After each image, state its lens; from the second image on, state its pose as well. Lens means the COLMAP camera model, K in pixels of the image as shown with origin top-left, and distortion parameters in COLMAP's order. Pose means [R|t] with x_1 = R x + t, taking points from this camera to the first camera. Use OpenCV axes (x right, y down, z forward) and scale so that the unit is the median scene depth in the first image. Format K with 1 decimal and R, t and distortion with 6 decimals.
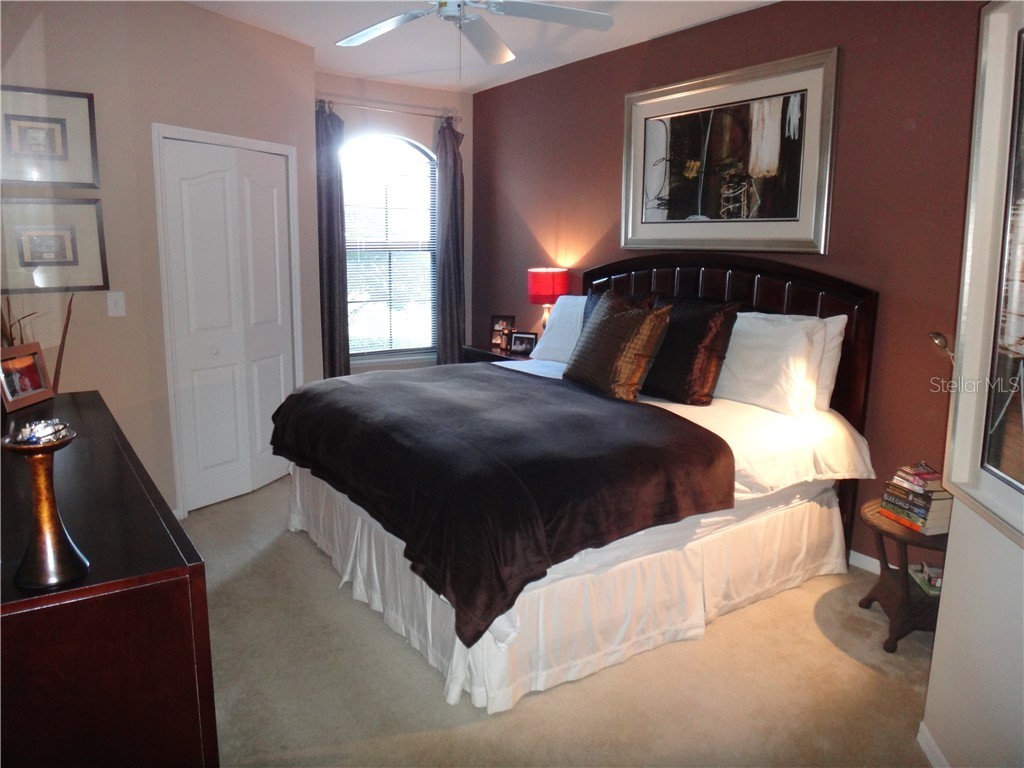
lens RADIAL K [[733.3, 0, 509.8], [0, 733.3, 379.3], [0, 0, 1]] dist [-0.010988, -0.005492]
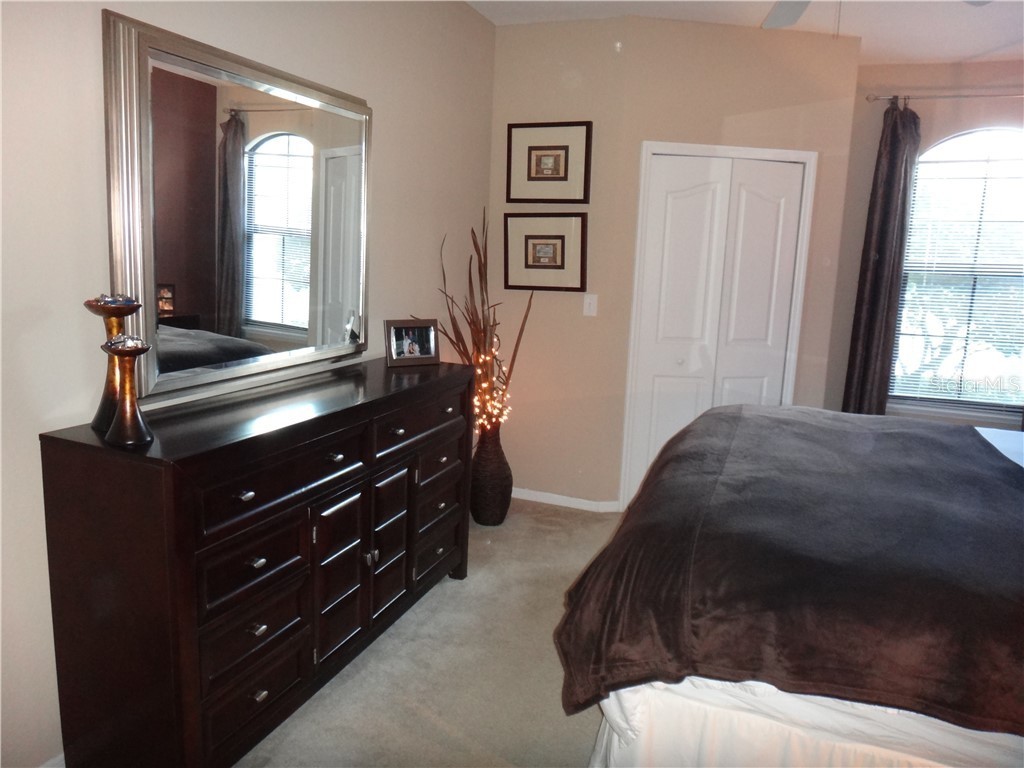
lens RADIAL K [[733.3, 0, 507.0], [0, 733.3, 382.4], [0, 0, 1]] dist [-0.010988, -0.005492]
pose [[0.557519, 0.154836, -0.815597, 0.350230], [-0.182735, 0.981245, 0.061371, -0.032531], [0.809803, 0.114823, 0.575356, 0.265791]]
